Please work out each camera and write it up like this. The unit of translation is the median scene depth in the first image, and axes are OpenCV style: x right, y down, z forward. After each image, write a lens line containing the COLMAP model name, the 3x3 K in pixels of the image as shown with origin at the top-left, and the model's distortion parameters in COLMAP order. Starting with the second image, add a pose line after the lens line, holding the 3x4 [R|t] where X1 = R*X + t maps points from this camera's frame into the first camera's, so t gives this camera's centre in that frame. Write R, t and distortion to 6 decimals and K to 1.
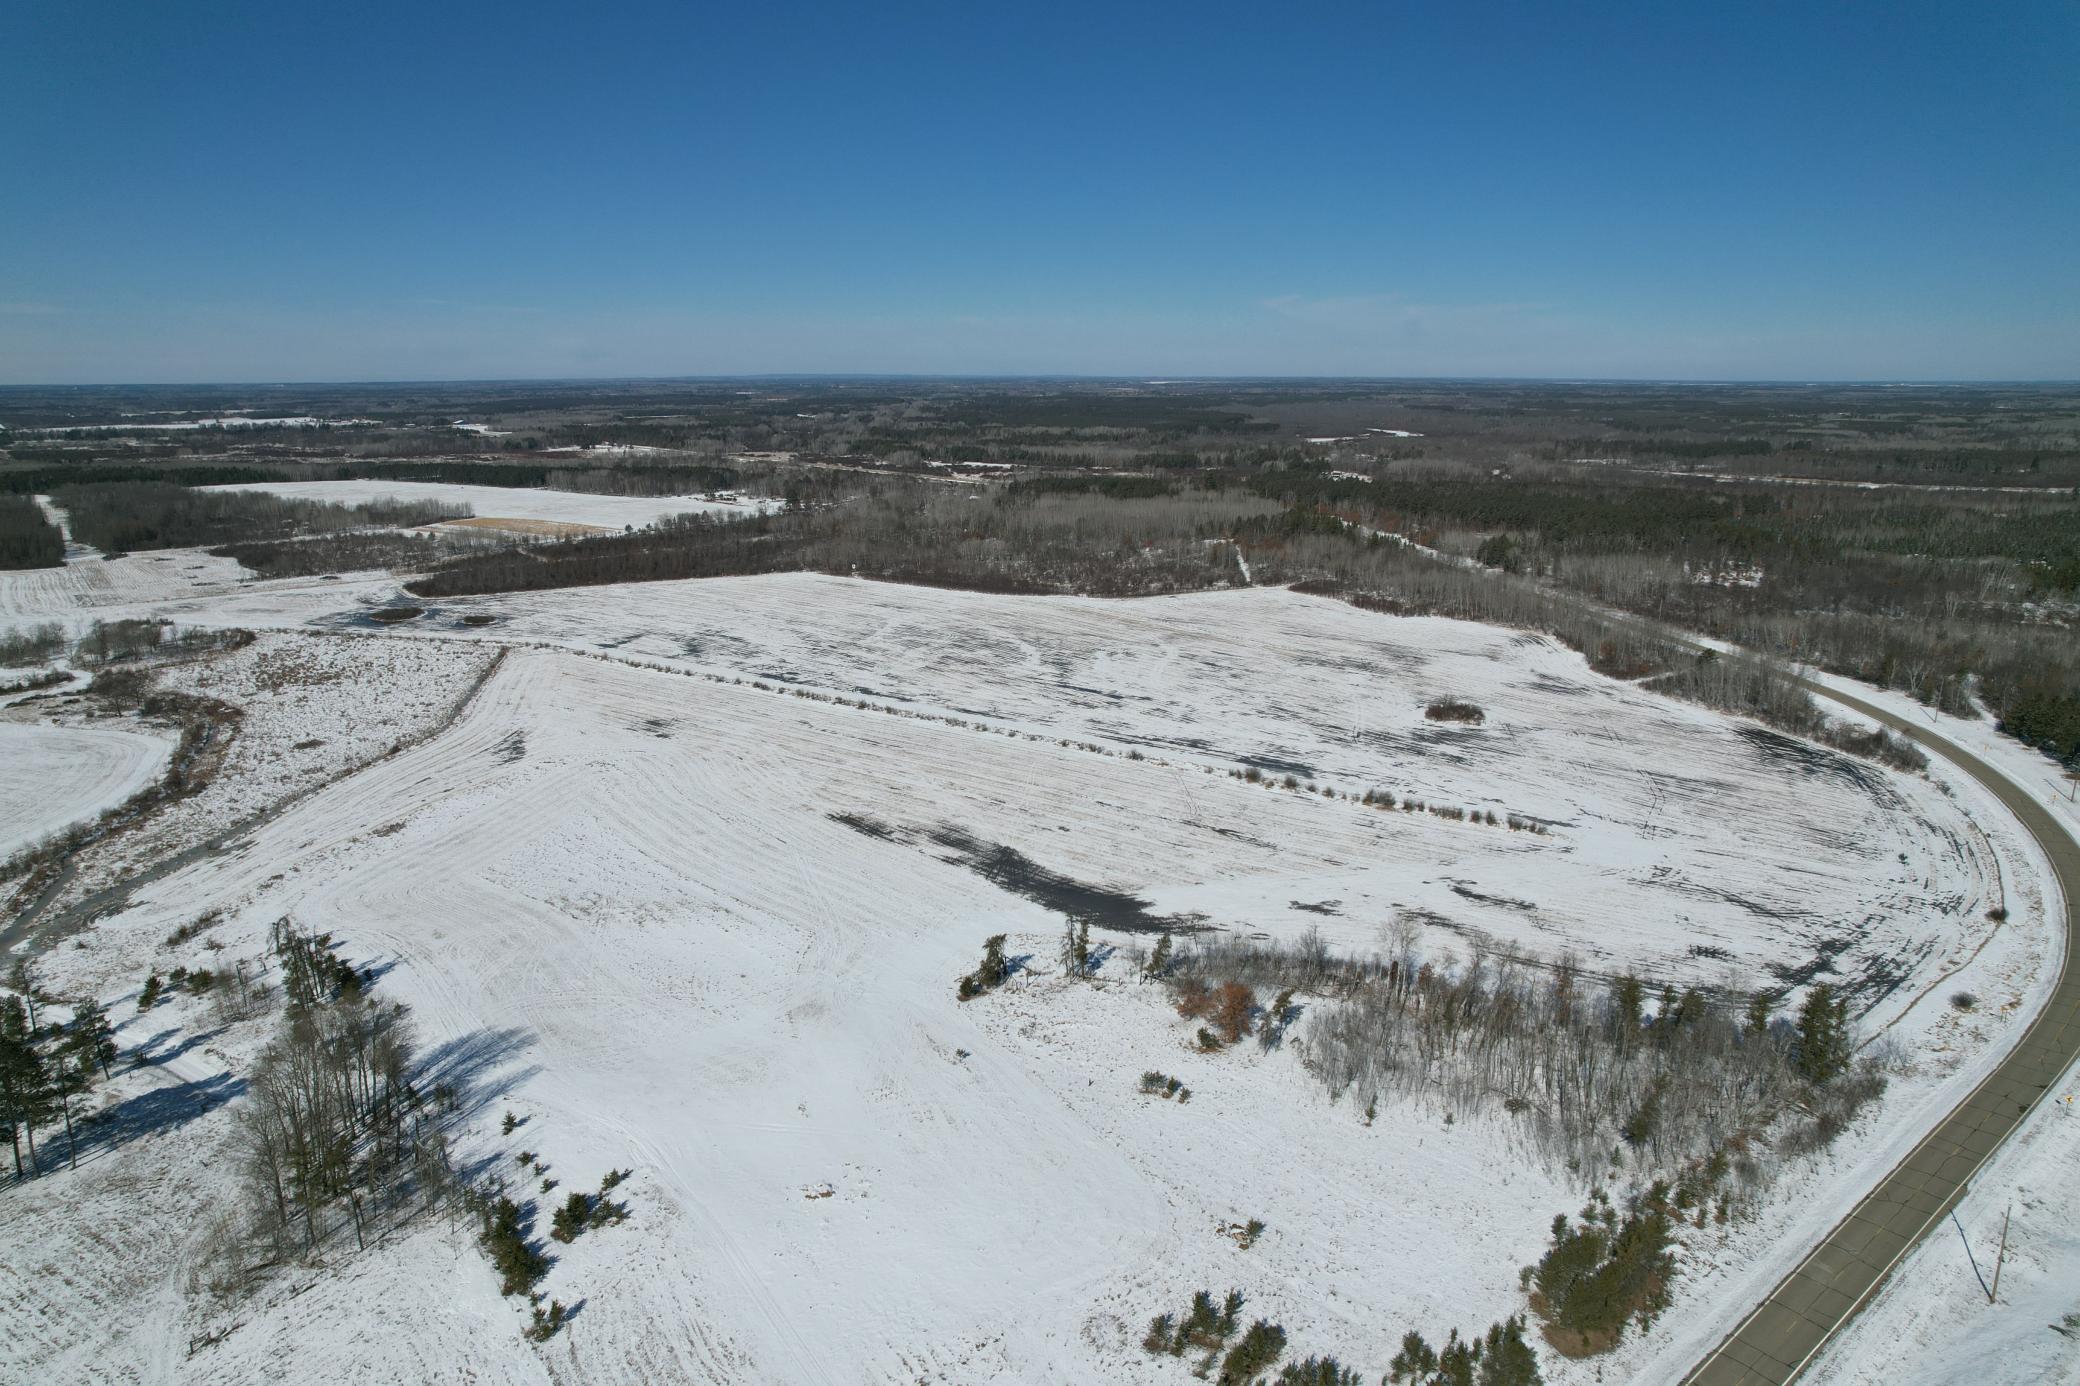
lens RADIAL K [[1324.0, 0, 1038.5], [0, 1324.0, 710.1], [0, 0, 1]] dist [-0.089091, 0.078325]
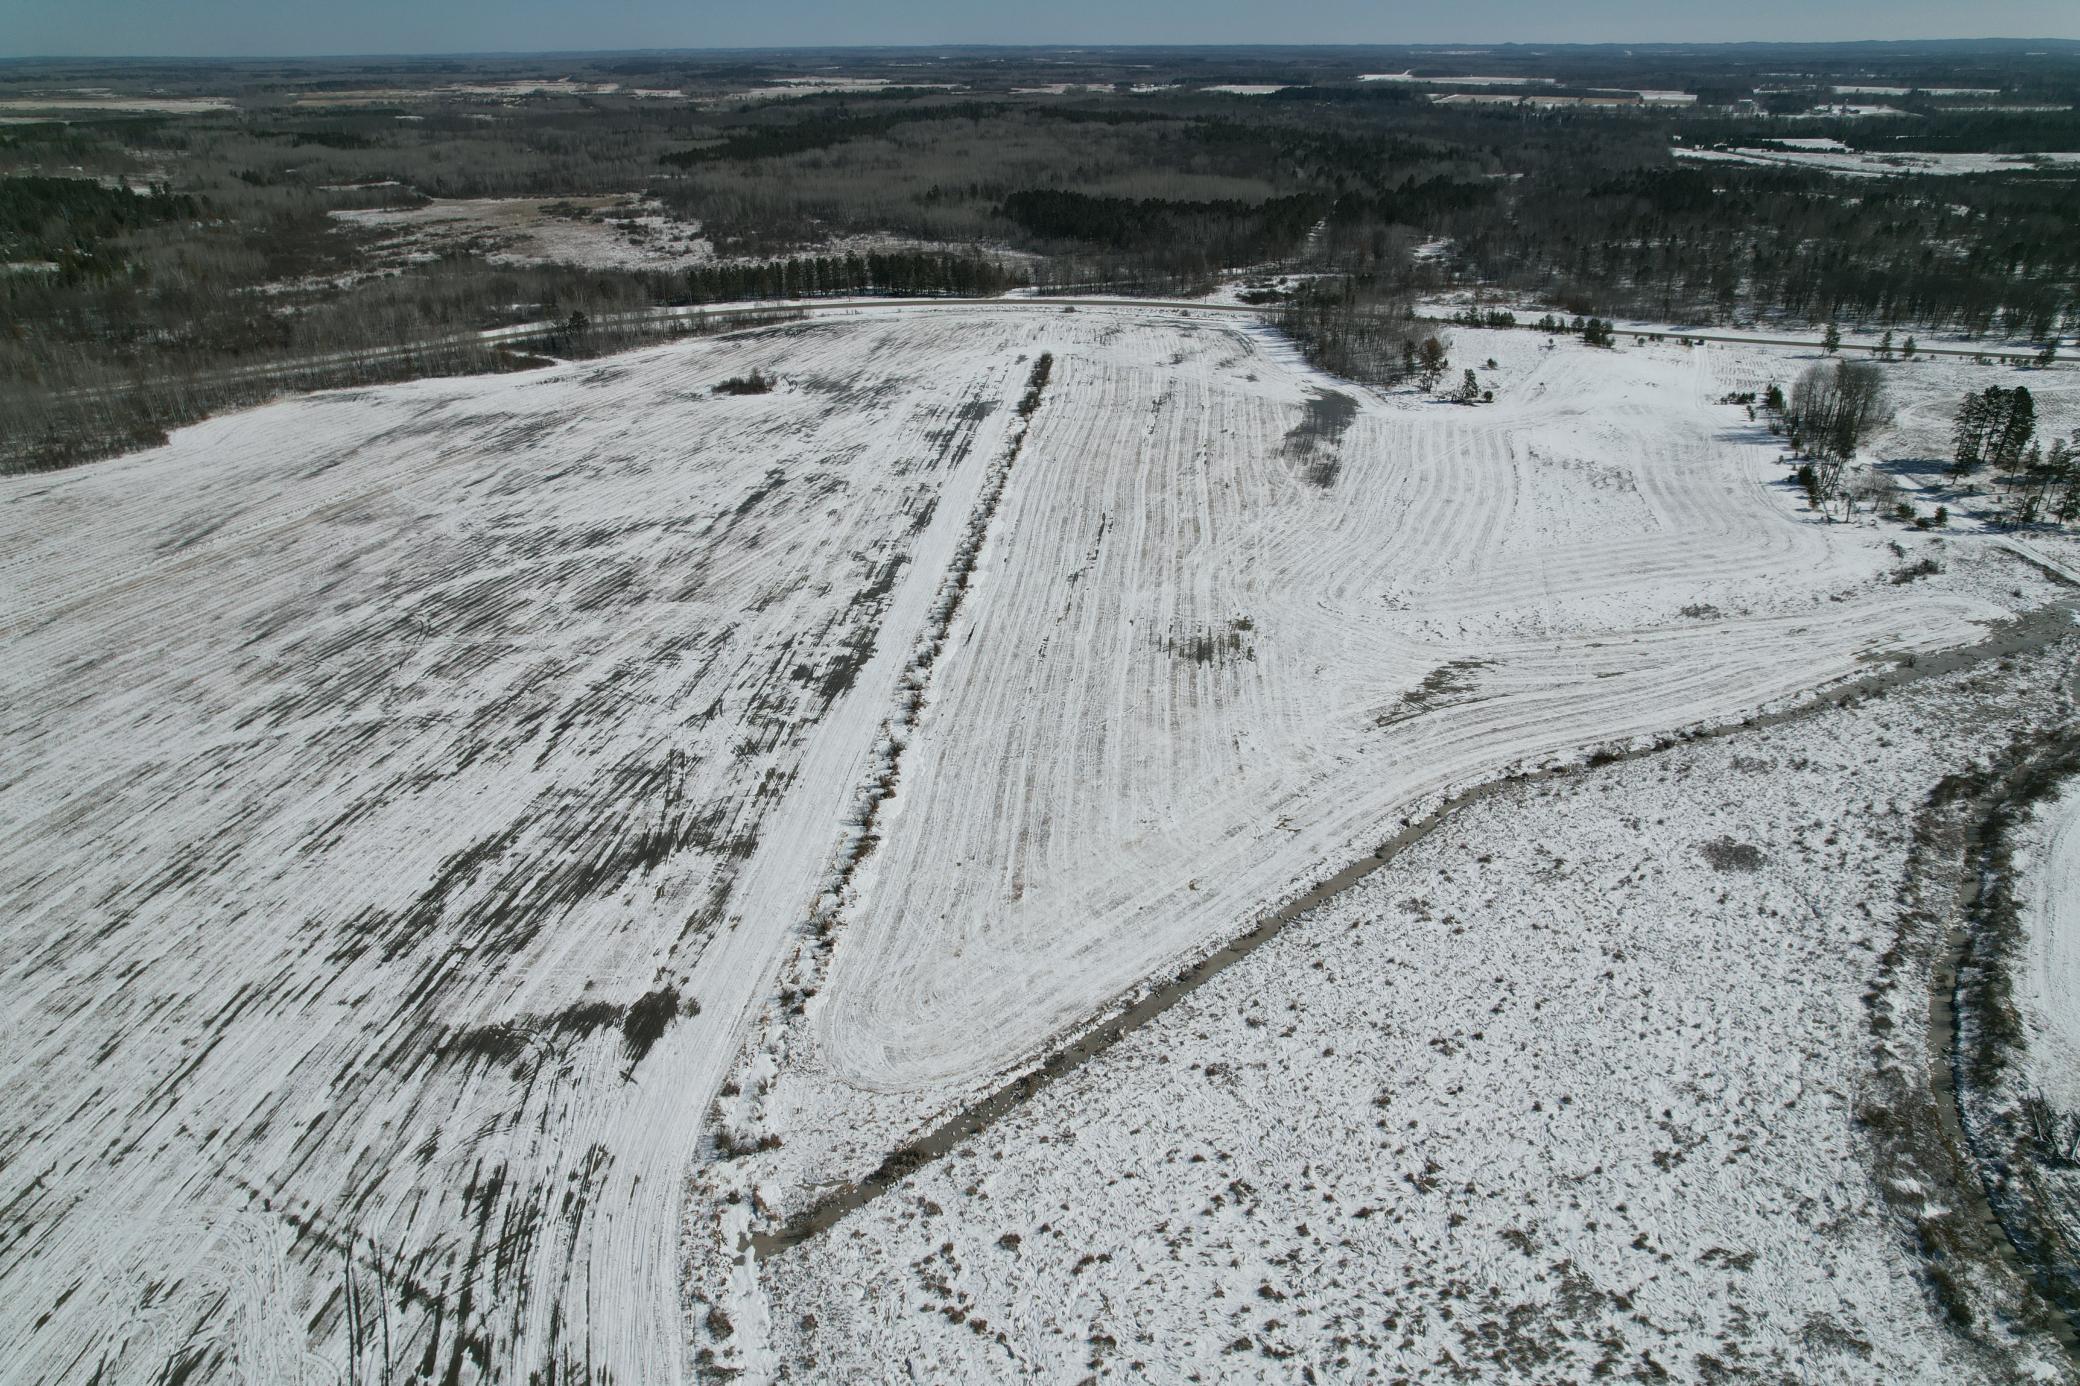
lens RADIAL K [[1324.0, 0, 1038.5], [0, 1324.0, 710.1], [0, 0, 1]] dist [-0.089091, 0.078325]
pose [[-0.486030, -0.396877, 0.778629, -1.116369], [0.226548, 0.803269, 0.550850, -0.488623], [-0.844068, 0.444126, -0.300502, 1.886244]]
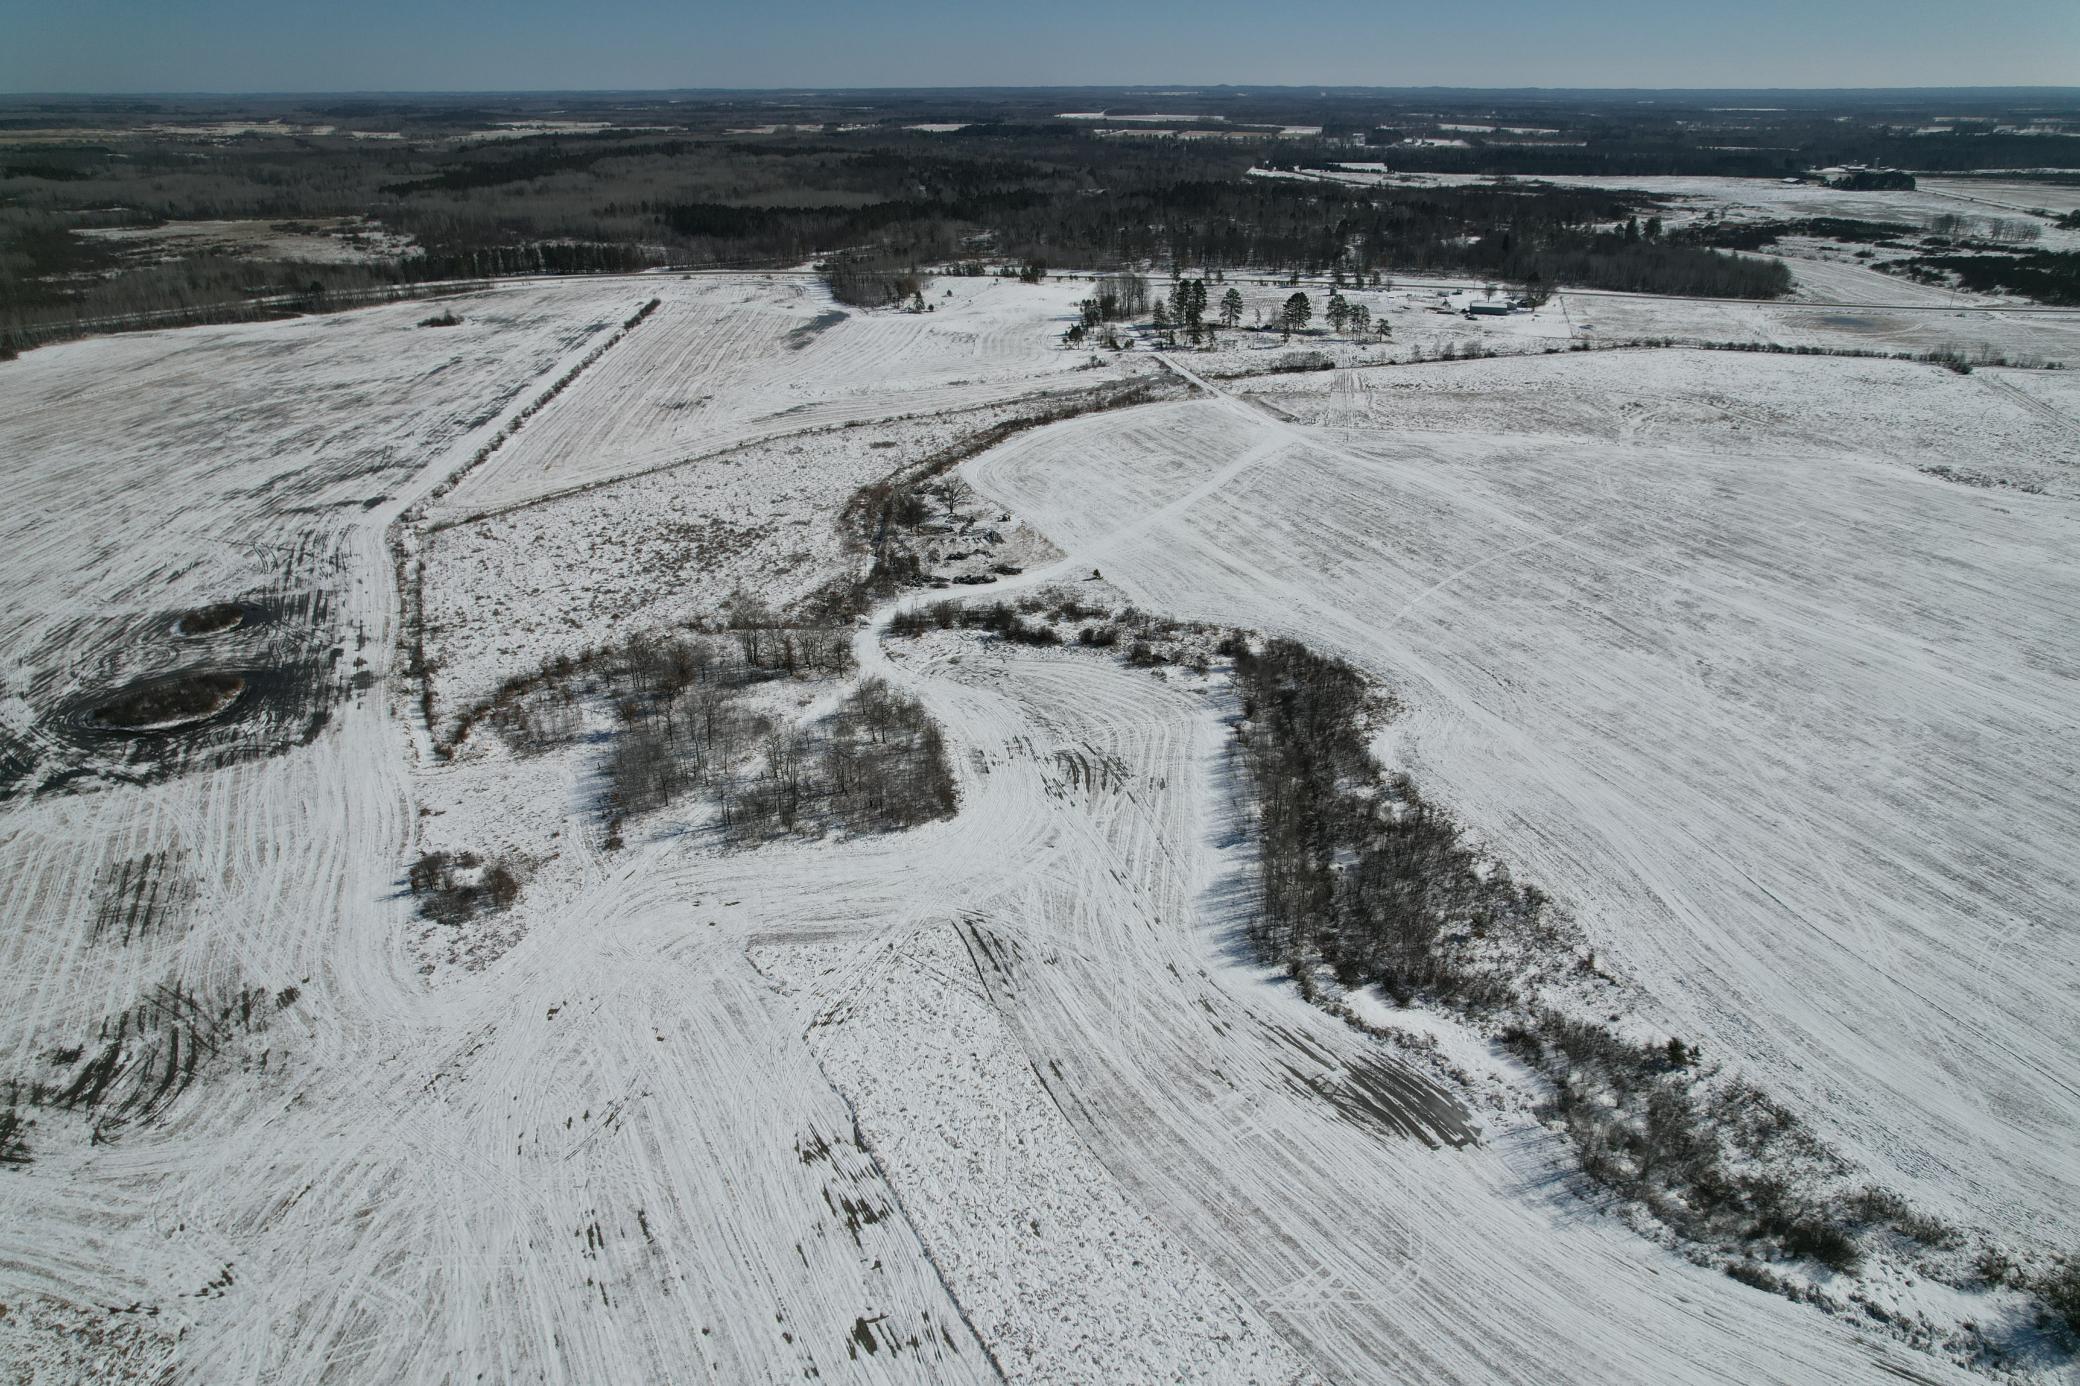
lens RADIAL K [[1324.0, 0, 1038.5], [0, 1324.0, 710.1], [0, 0, 1]] dist [-0.089091, 0.078325]
pose [[-0.632609, -0.335413, 0.698072, -2.095449], [0.196085, 0.802618, 0.563342, -0.551533], [-0.749237, 0.493257, -0.441974, 2.105644]]
